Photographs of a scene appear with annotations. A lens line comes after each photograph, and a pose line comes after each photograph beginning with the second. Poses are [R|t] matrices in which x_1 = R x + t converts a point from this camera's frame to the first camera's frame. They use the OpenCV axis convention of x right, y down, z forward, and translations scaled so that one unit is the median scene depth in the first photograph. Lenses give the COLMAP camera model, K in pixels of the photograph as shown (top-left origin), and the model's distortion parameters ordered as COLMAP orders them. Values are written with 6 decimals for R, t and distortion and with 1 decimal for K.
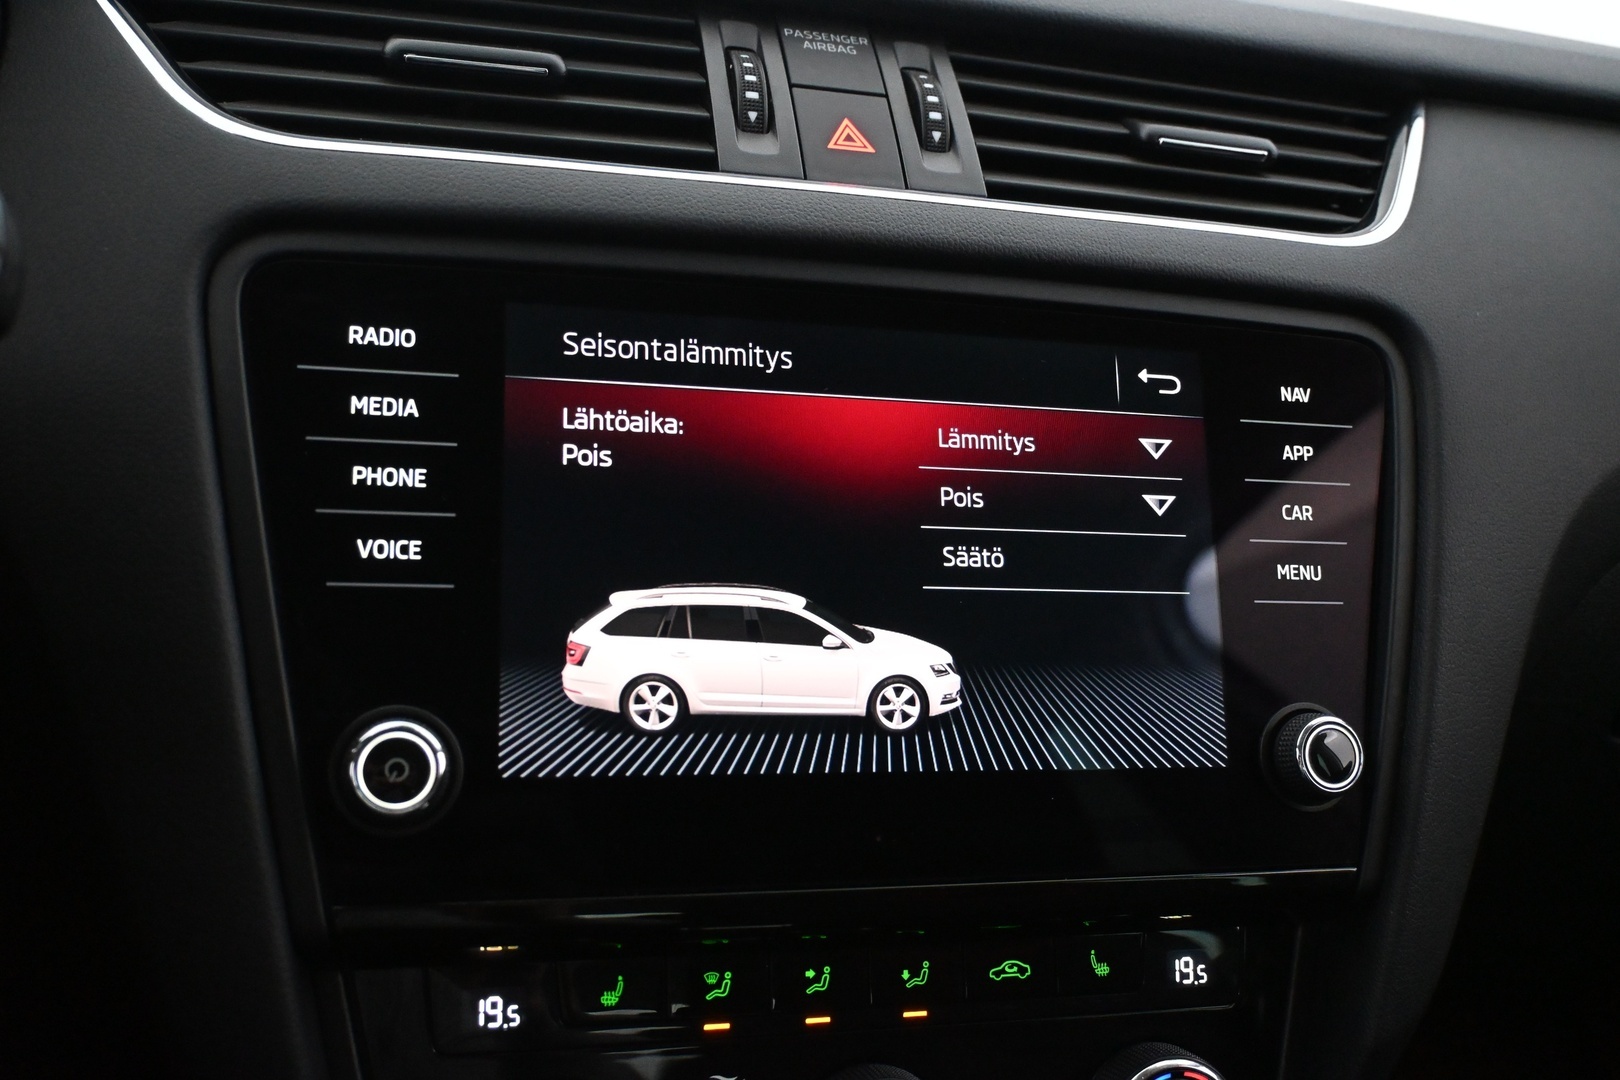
lens RADIAL K [[1495.9, 0, 809.7], [0, 1495.9, 542.4], [0, 0, 1]] dist [-0.014022, 0.000000]
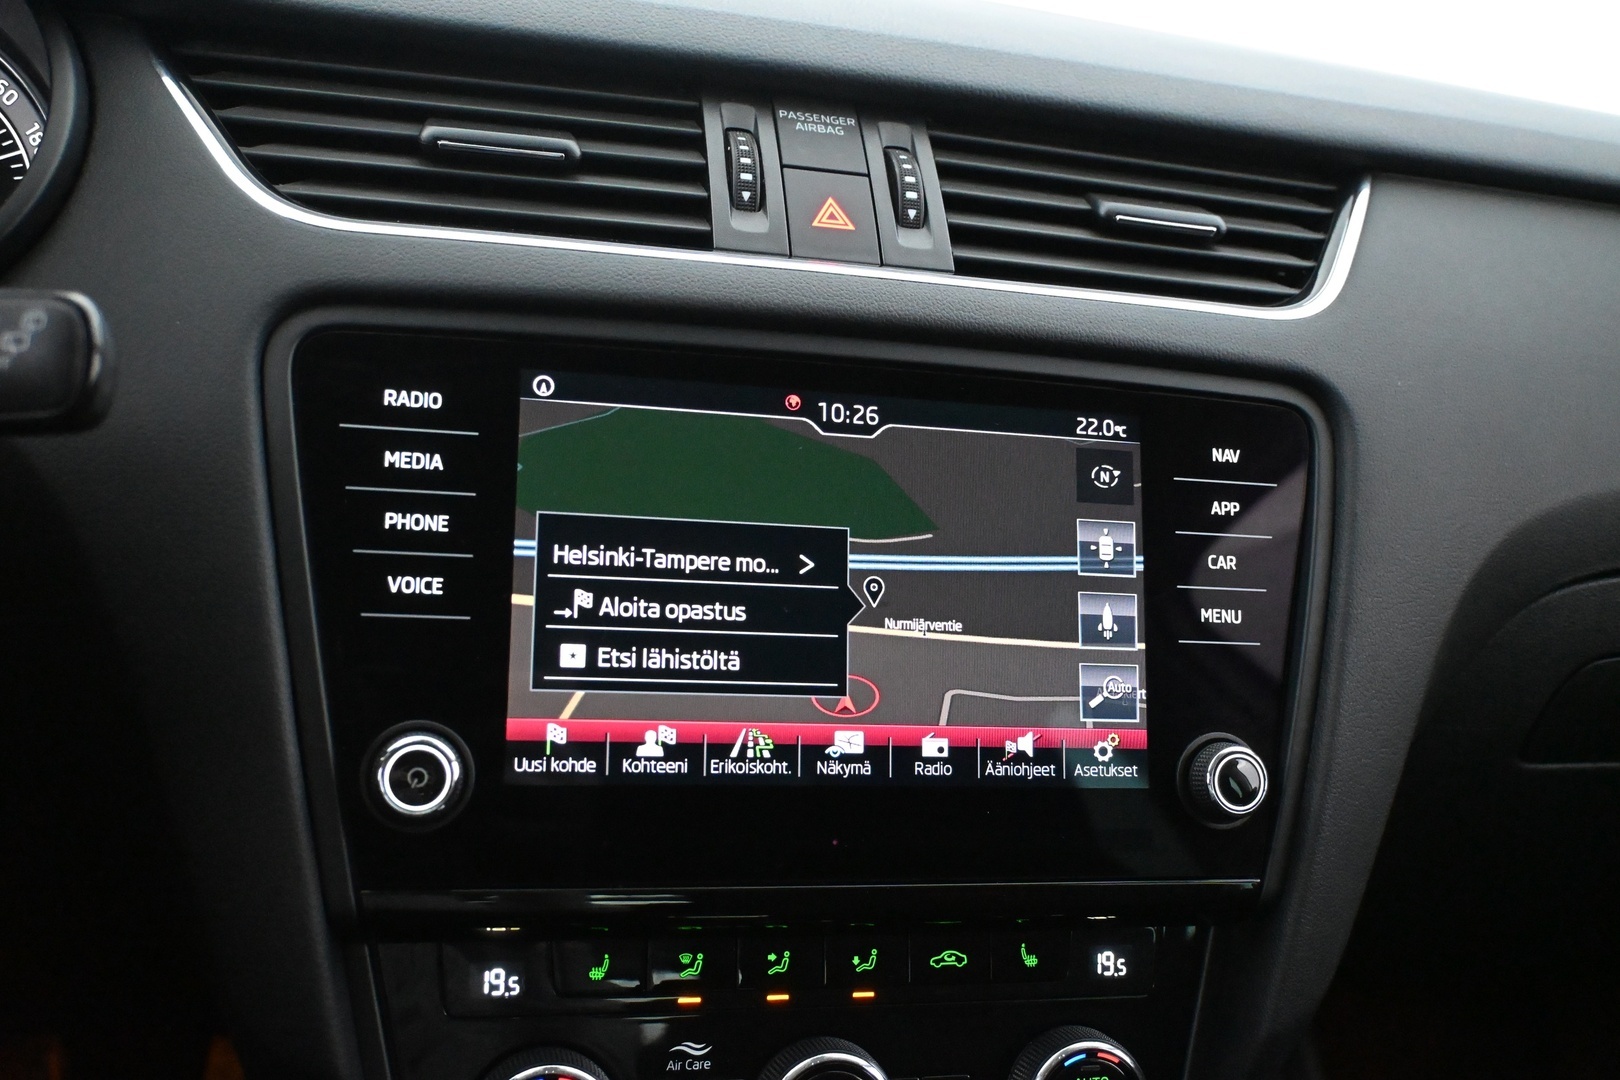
lens RADIAL K [[1495.9, 0, 810.5], [0, 1495.9, 544.6], [0, 0, 1]] dist [-0.014022, 0.000000]
pose [[0.999391, 0.028302, -0.020429, 0.042363], [-0.027675, 0.999155, 0.030372, -0.061807], [0.021272, -0.029788, 0.999330, -0.134148]]
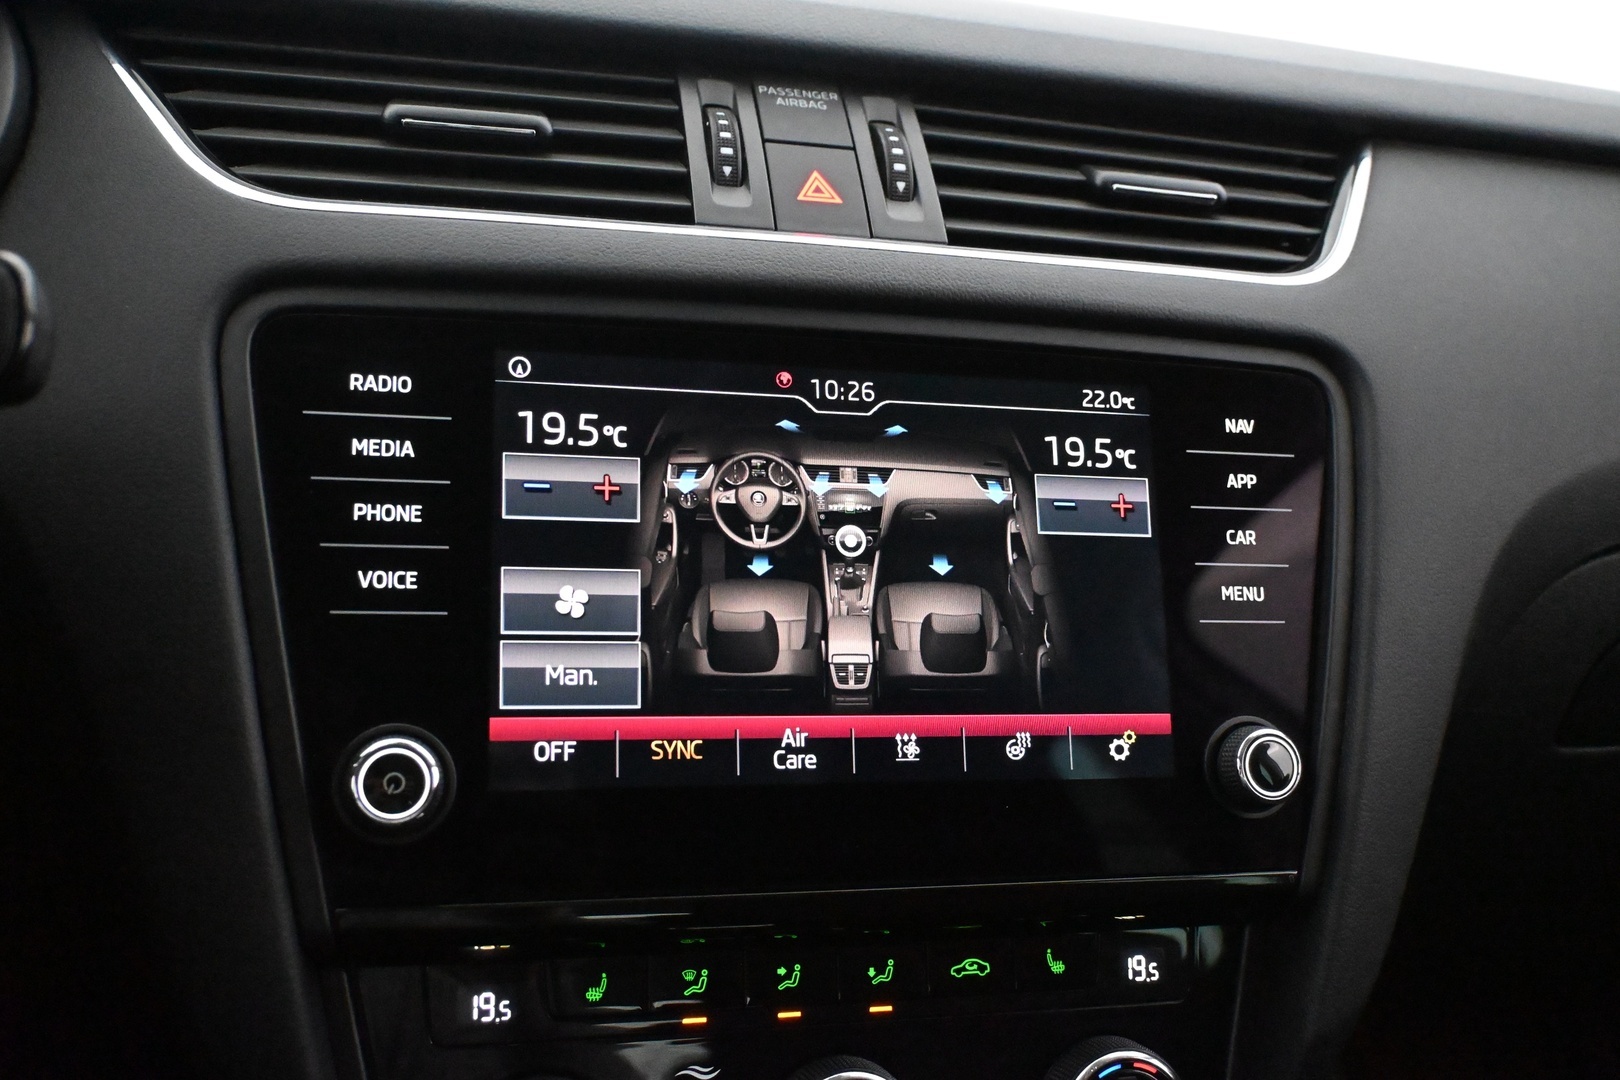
lens RADIAL K [[1495.9, 0, 811.5], [0, 1495.9, 543.4], [0, 0, 1]] dist [-0.014022, 0.000000]
pose [[0.999906, -0.006551, -0.012084, 0.035019], [0.006469, 0.999956, -0.006829, -0.010836], [0.012128, 0.006750, 0.999904, -0.072152]]
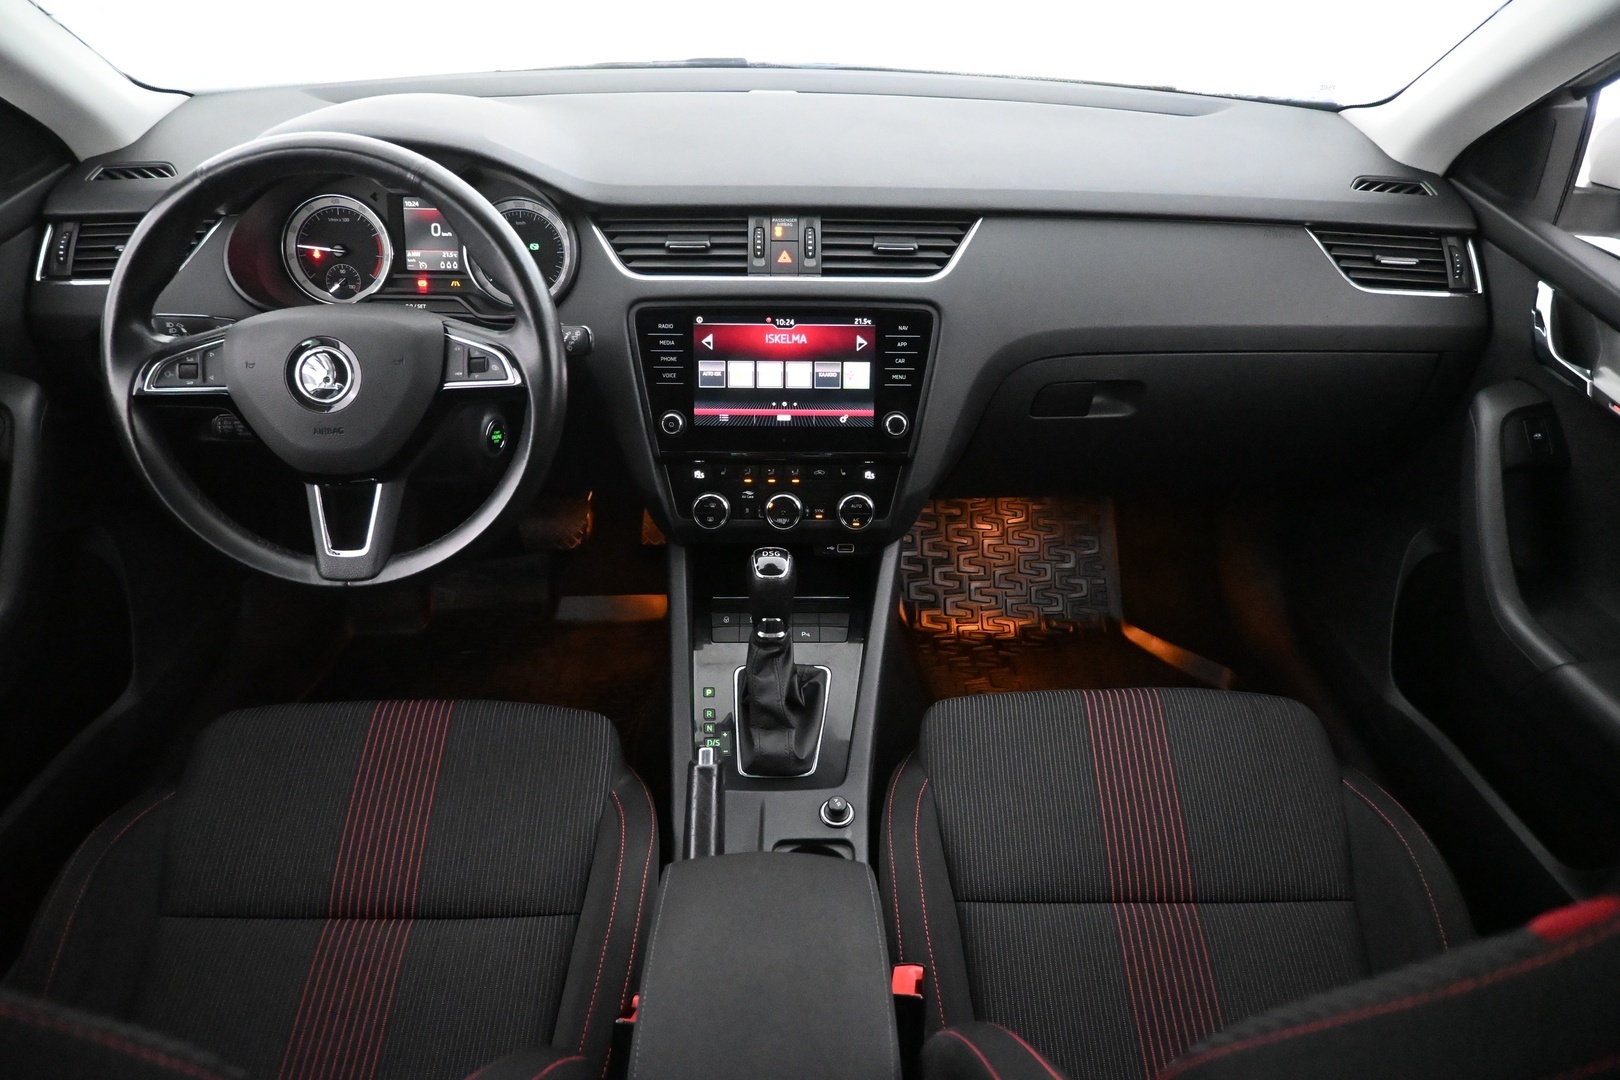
lens RADIAL K [[1093.0, 0, 810.2], [0, 1093.0, 543.4], [0, 0, 1]] dist [0.009553, -0.007716]
pose [[0.966338, 0.072250, -0.246921, 0.870359], [0.016679, 0.940146, 0.340364, -0.561915], [0.256734, -0.333025, 0.907294, -1.827016]]
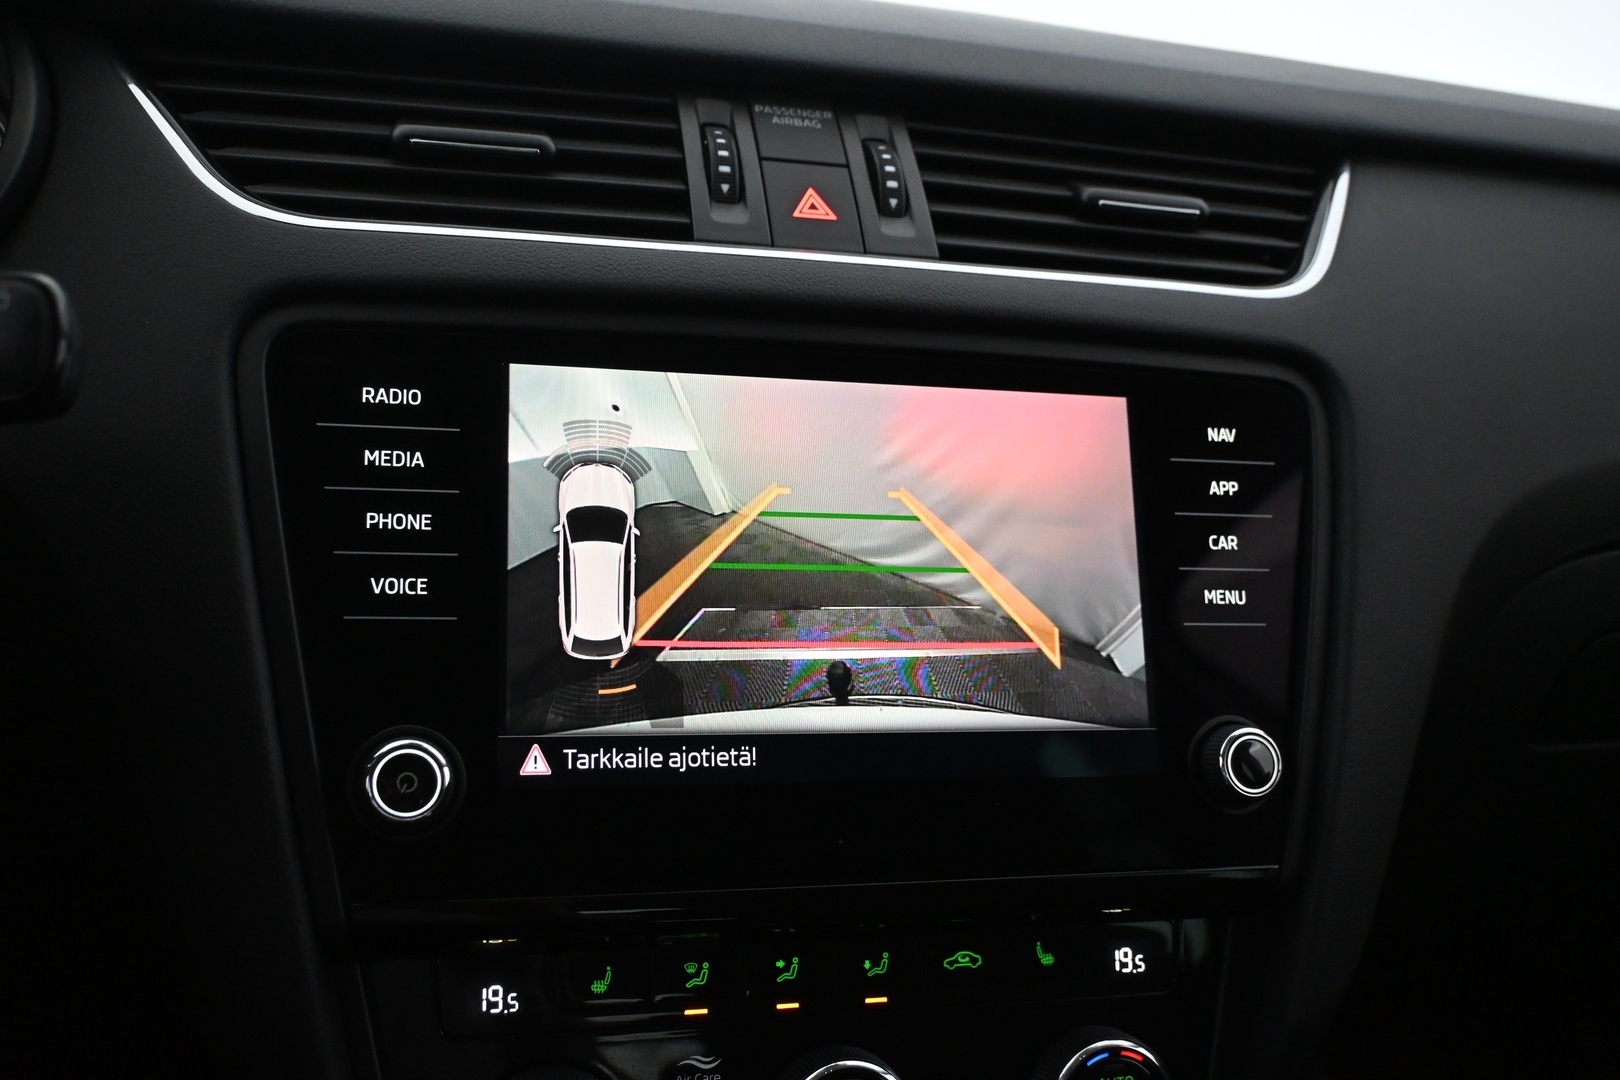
lens RADIAL K [[1495.9, 0, 812.6], [0, 1495.9, 541.4], [0, 0, 1]] dist [-0.014022, 0.000000]
pose [[0.999953, -0.008694, -0.004179, 0.030249], [0.008655, 0.999919, -0.009316, -0.013811], [0.004259, 0.009280, 0.999948, -0.107335]]
